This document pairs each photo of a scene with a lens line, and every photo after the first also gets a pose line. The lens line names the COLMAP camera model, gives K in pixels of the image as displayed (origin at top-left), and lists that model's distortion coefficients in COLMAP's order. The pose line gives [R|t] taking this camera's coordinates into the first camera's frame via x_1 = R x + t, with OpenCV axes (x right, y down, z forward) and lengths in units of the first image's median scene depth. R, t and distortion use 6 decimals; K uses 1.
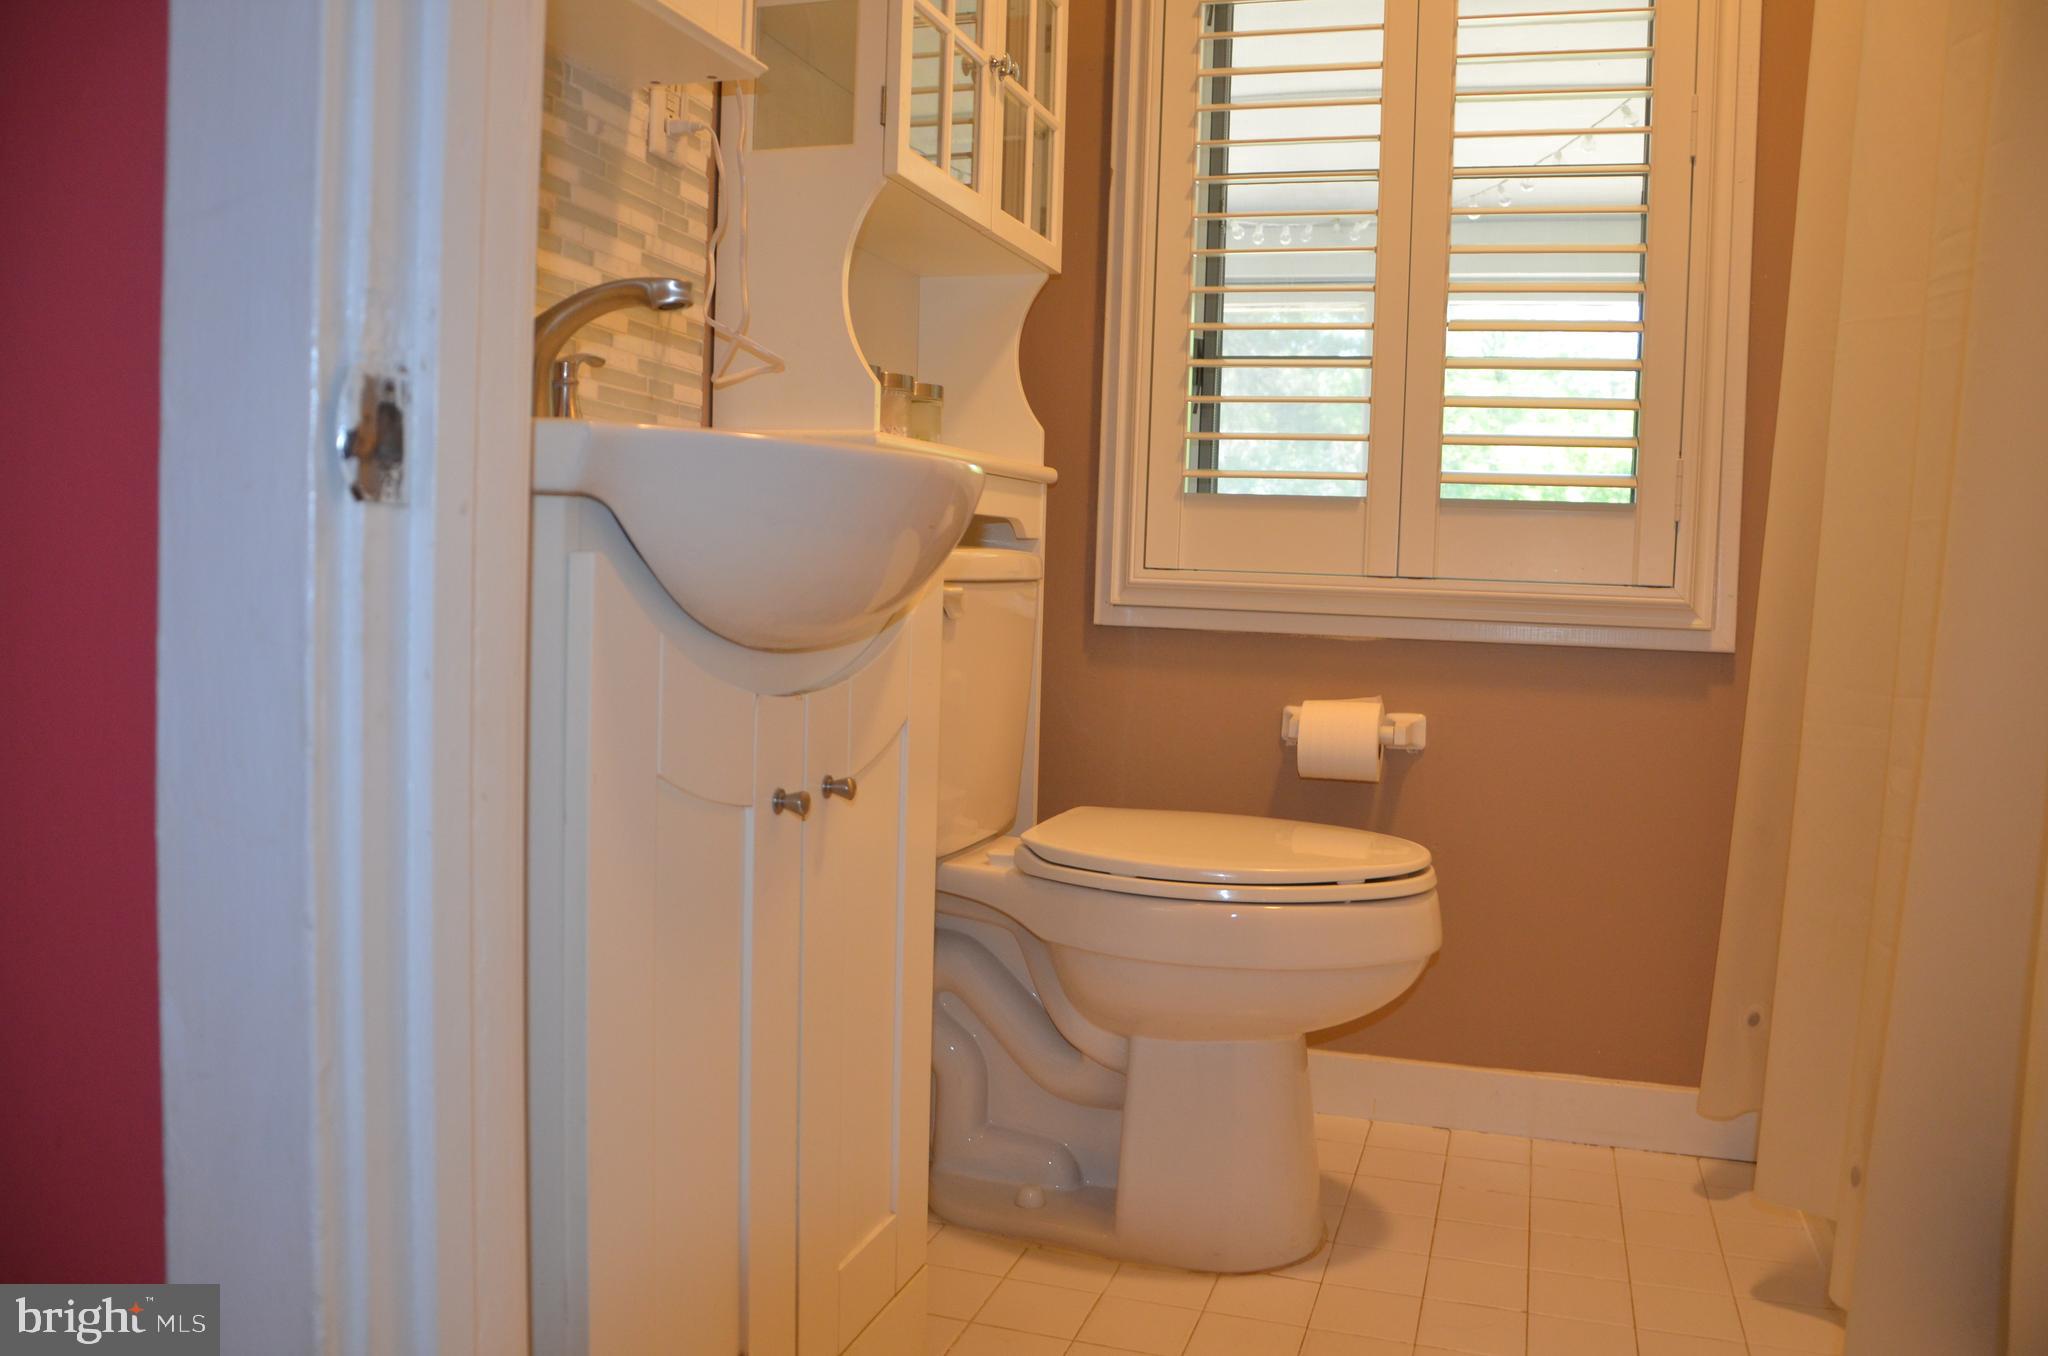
lens RADIAL K [[1671.0, 0, 1025.6], [0, 1671.0, 673.3], [0, 0, 1]] dist [-0.139755, 0.142728]
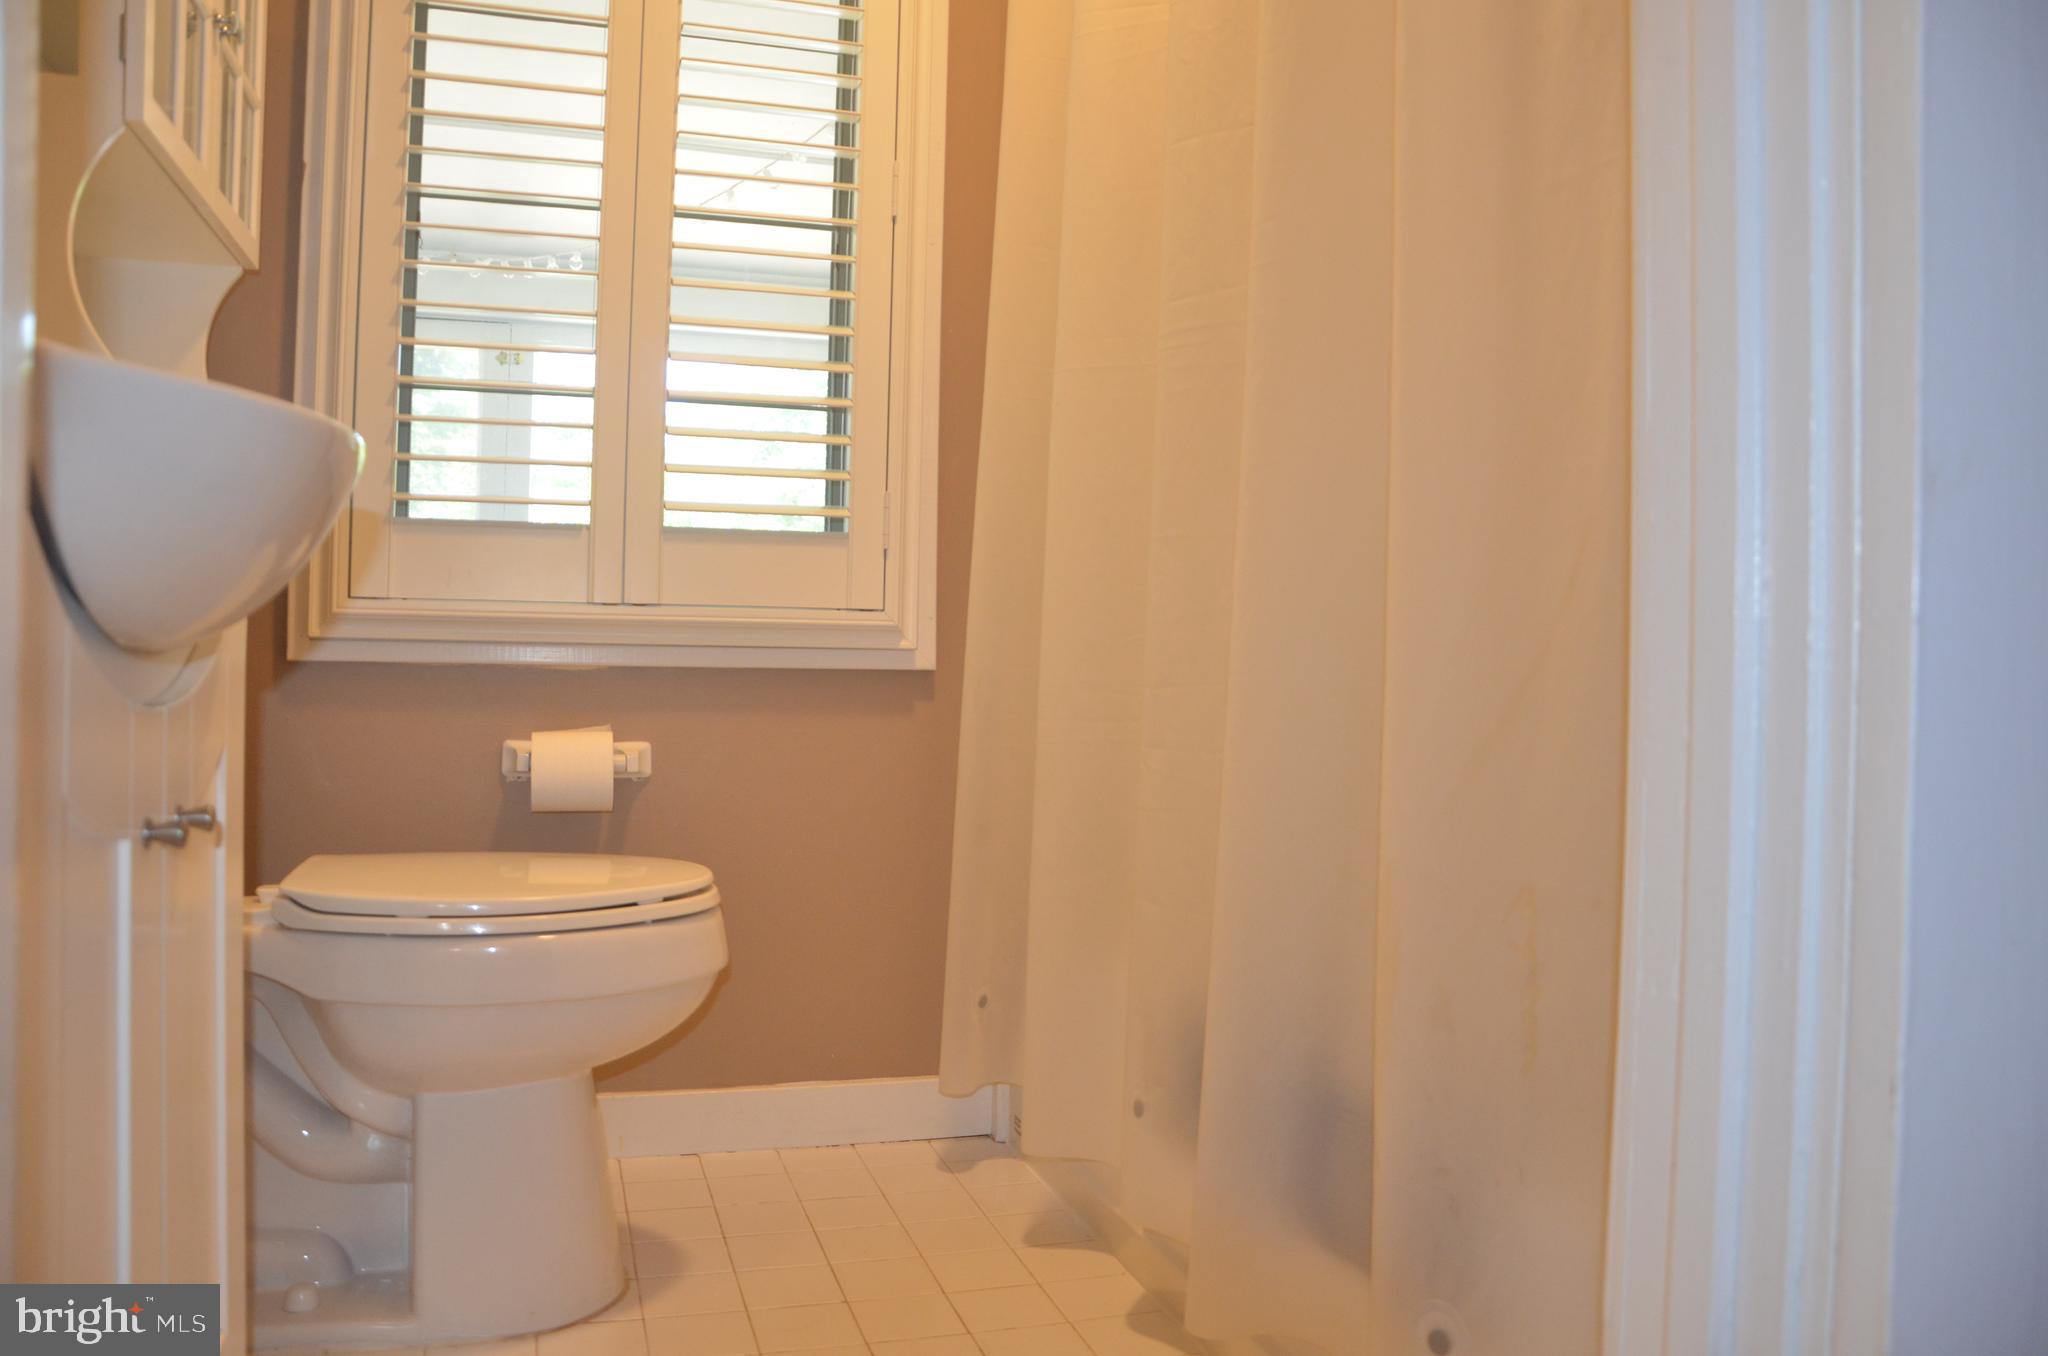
lens RADIAL K [[1671.0, 0, 1054.2], [0, 1671.0, 659.2], [0, 0, 1]] dist [-0.139755, 0.142728]
pose [[0.820802, -0.017451, 0.570947, -0.137951], [0.045621, 0.998343, -0.035071, 0.022617], [-0.569389, 0.054833, 0.820238, 0.041310]]
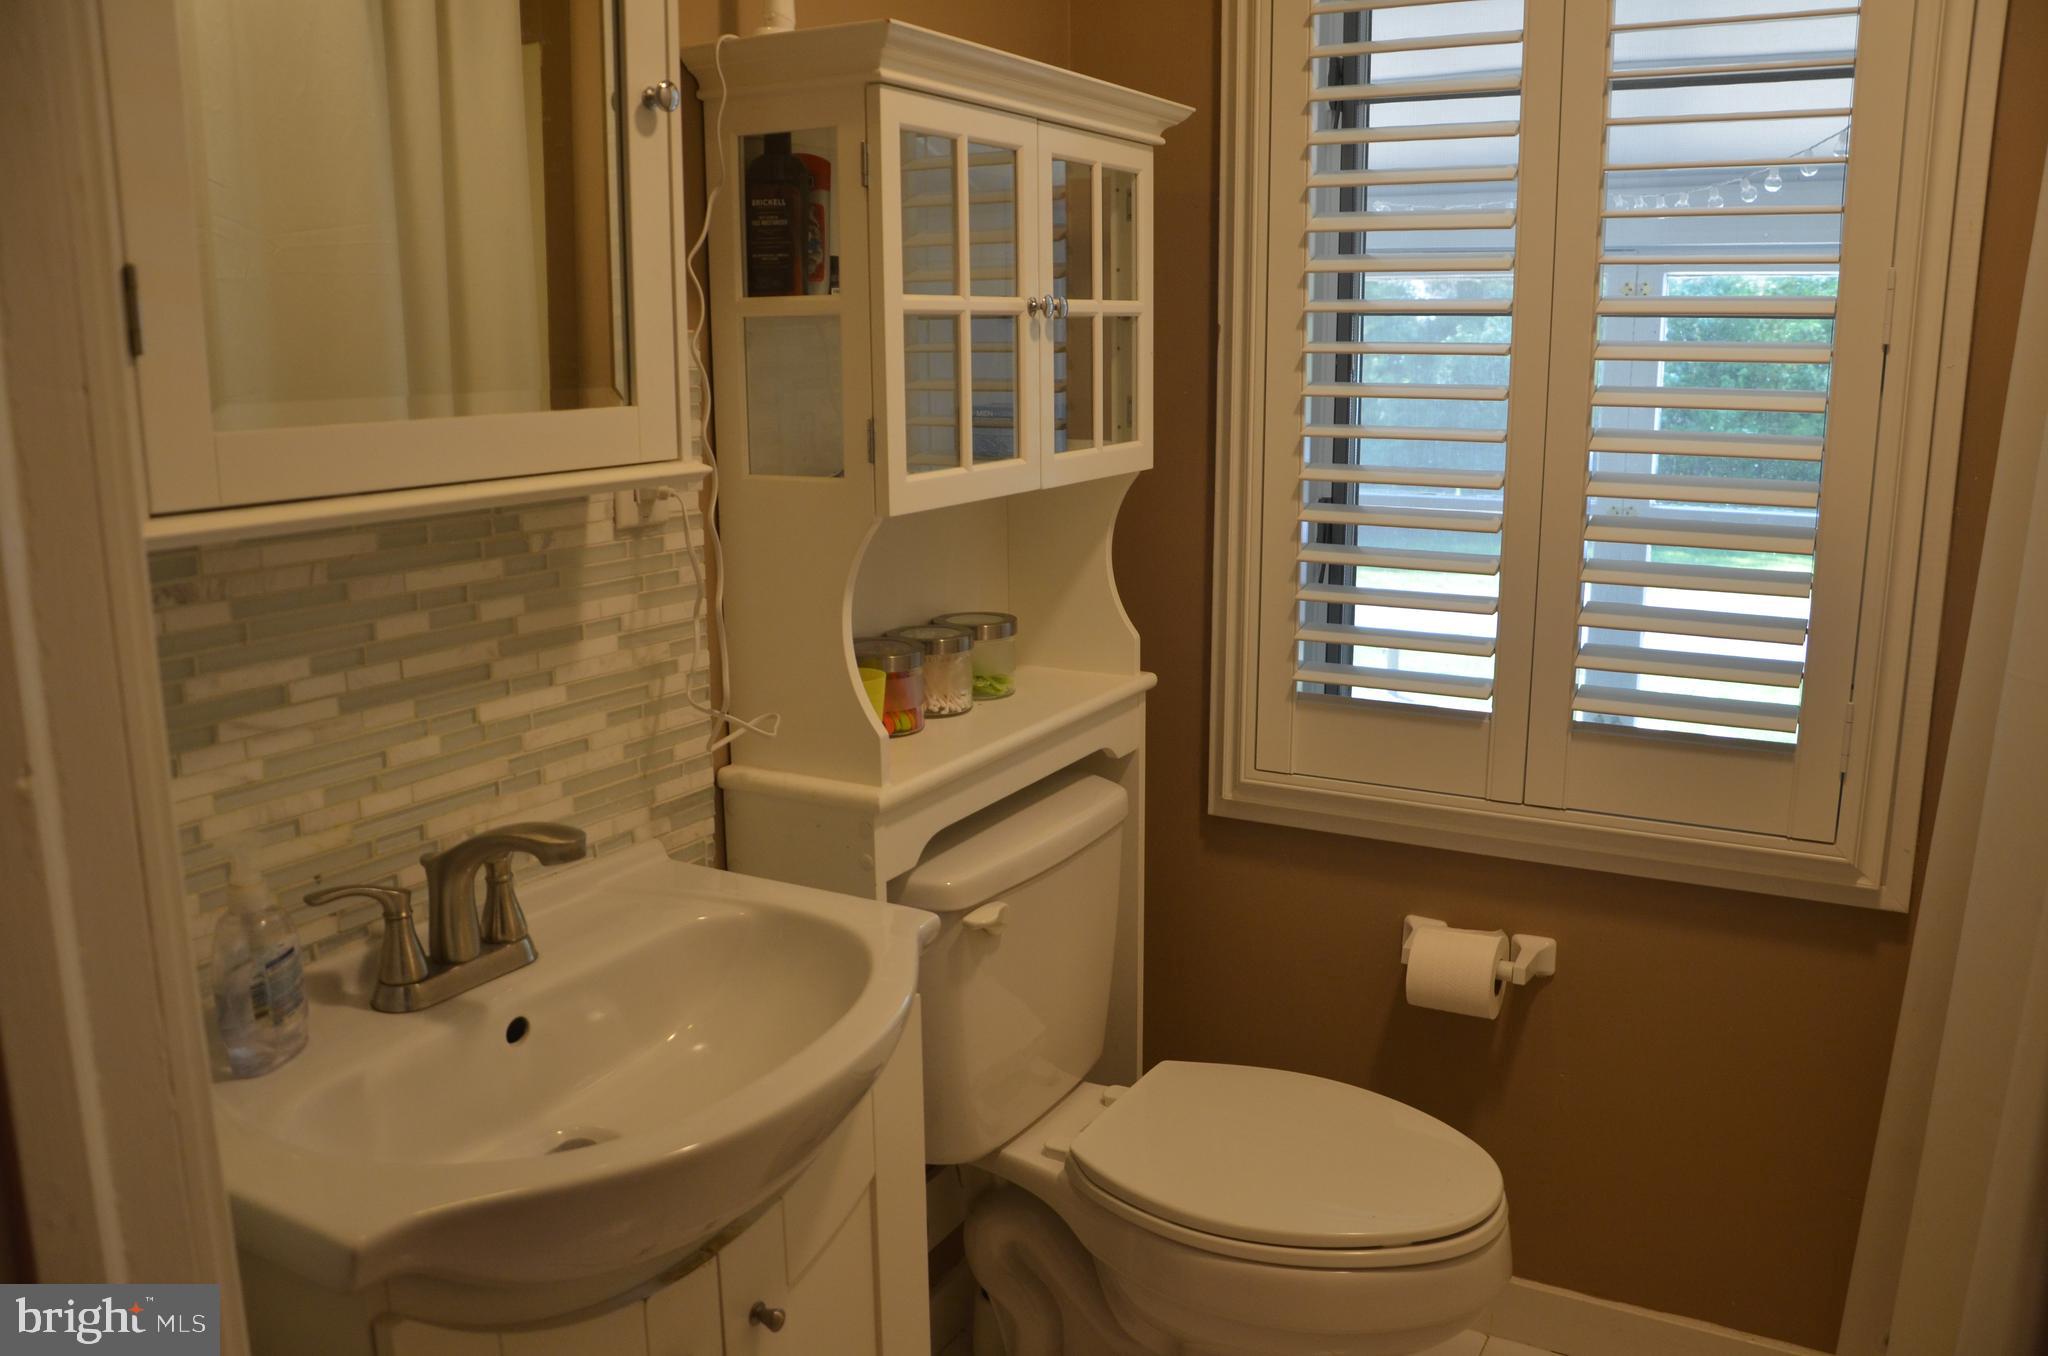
lens RADIAL K [[1671.0, 0, 1029.4], [0, 1671.0, 677.0], [0, 0, 1]] dist [-0.139755, 0.142728]
pose [[0.979007, 0.004971, -0.203764, 0.150107], [0.026405, 0.988185, 0.150974, -0.282934], [0.202107, -0.153185, 0.967309, 0.086165]]
